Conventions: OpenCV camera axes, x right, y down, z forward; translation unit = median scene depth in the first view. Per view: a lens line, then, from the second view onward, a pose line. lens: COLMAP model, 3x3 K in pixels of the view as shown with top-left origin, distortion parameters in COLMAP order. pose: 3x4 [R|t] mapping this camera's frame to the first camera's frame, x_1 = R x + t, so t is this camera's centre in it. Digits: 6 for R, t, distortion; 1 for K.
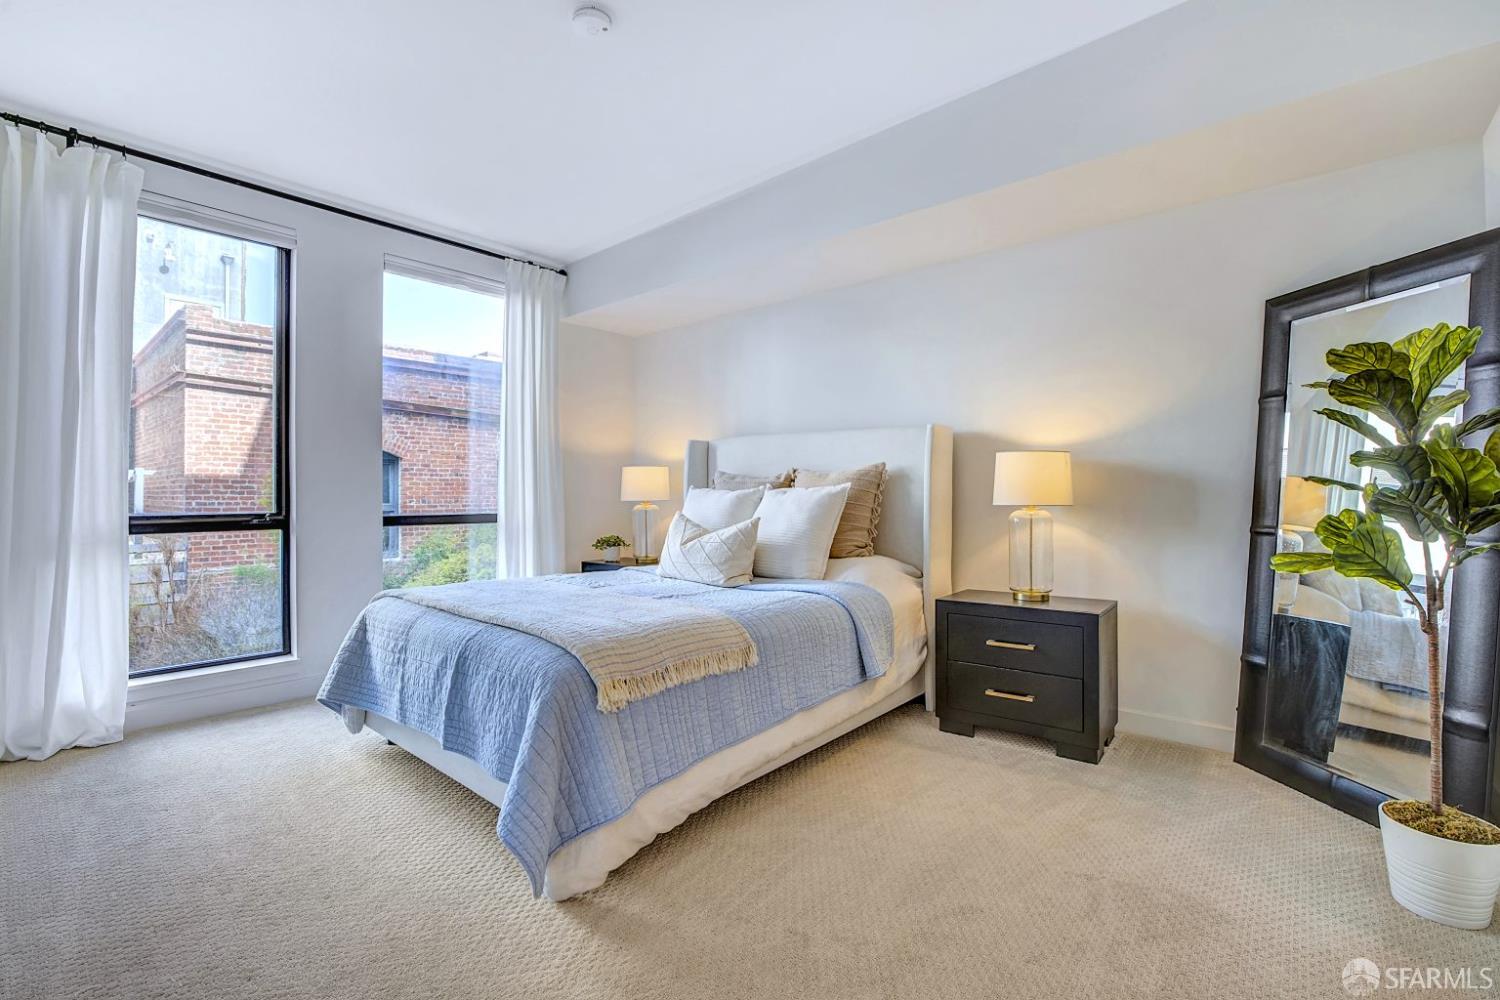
lens RADIAL K [[629.3, 0, 750.0], [0, 629.3, 500.0], [0, 0, 1]] dist [-0.013443, -0.000024]
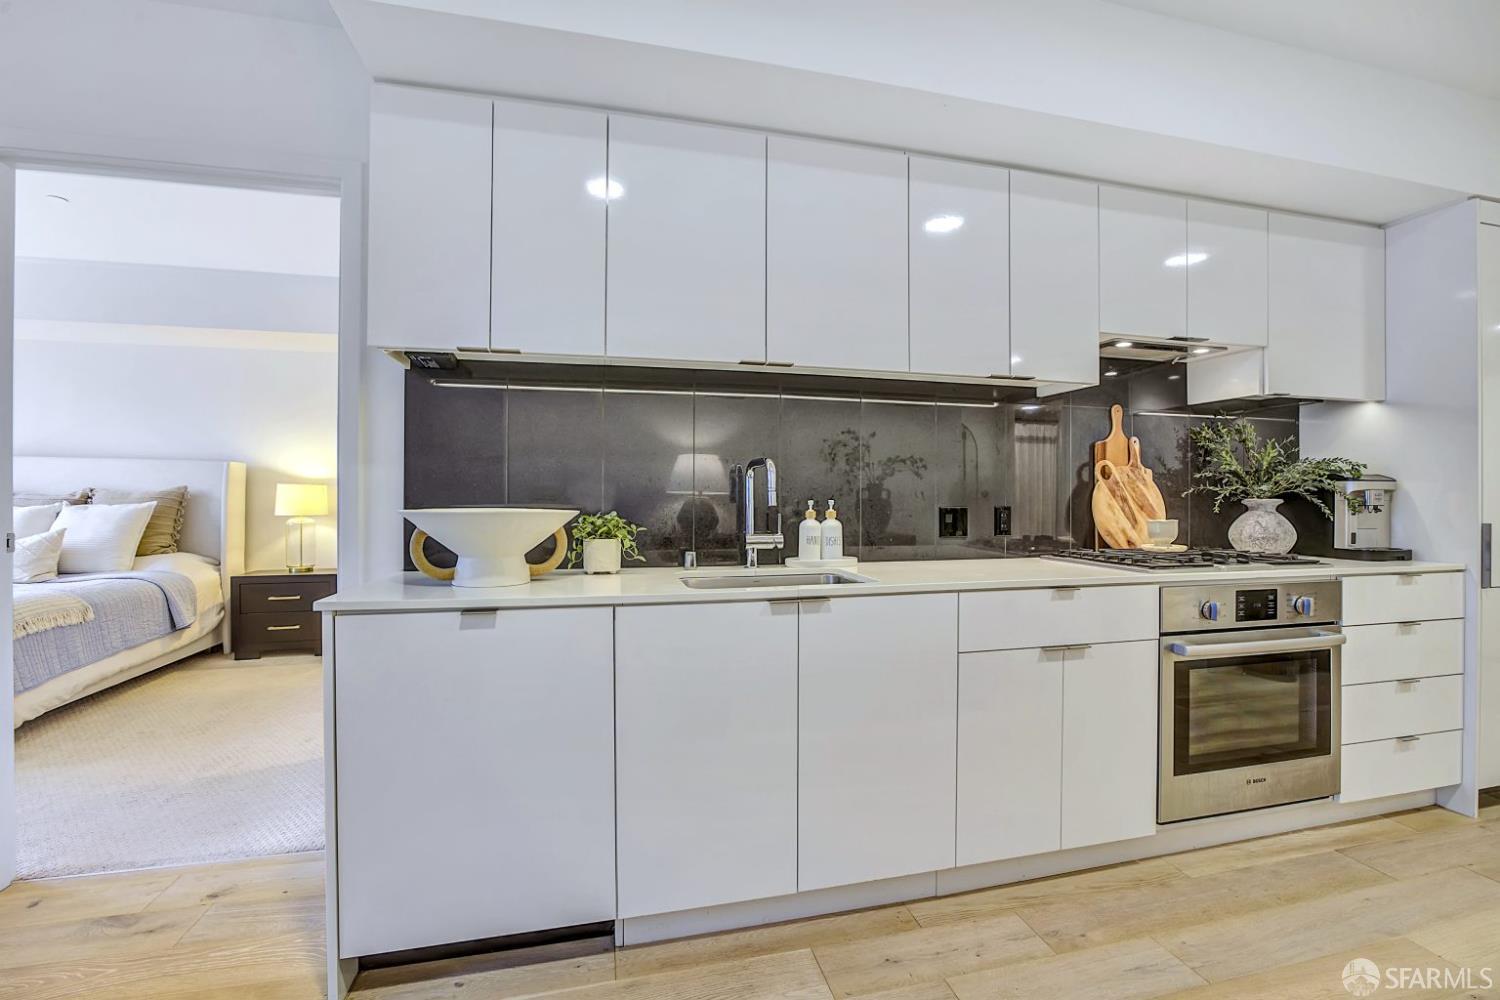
lens RADIAL K [[629.3, 0, 750.0], [0, 629.3, 500.0], [0, 0, 1]] dist [-0.013443, -0.000024]
pose [[0.558507, 0.002276, 0.829497, -0.258964], [0.002679, 0.999986, -0.004547, -0.020841], [-0.829495, 0.004762, 0.558493, -0.900458]]
